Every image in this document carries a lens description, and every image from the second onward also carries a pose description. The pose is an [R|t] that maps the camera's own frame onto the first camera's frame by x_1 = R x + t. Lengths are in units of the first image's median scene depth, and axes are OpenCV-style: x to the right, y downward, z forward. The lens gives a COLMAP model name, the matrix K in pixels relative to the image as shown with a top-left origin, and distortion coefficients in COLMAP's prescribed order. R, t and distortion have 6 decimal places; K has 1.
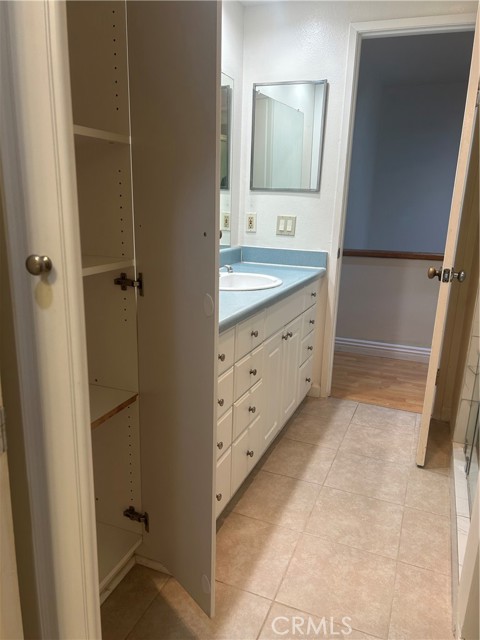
lens RADIAL K [[482.1, 0, 240.1], [0, 482.1, 325.2], [0, 0, 1]] dist [0.087361, -0.111723]
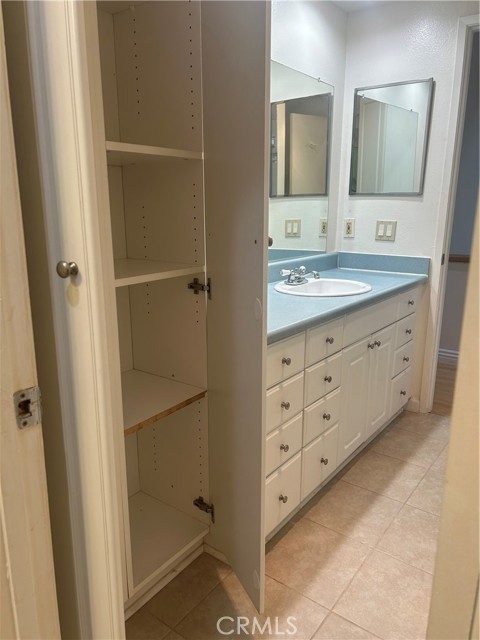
lens RADIAL K [[484.2, 0, 239.3], [0, 484.2, 322.7], [0, 0, 1]] dist [0.089149, -0.105982]
pose [[0.966015, 0.034744, -0.256139, 0.102739], [-0.039342, 0.999143, -0.012849, 0.001835], [0.255473, 0.022489, 0.966555, -0.017143]]
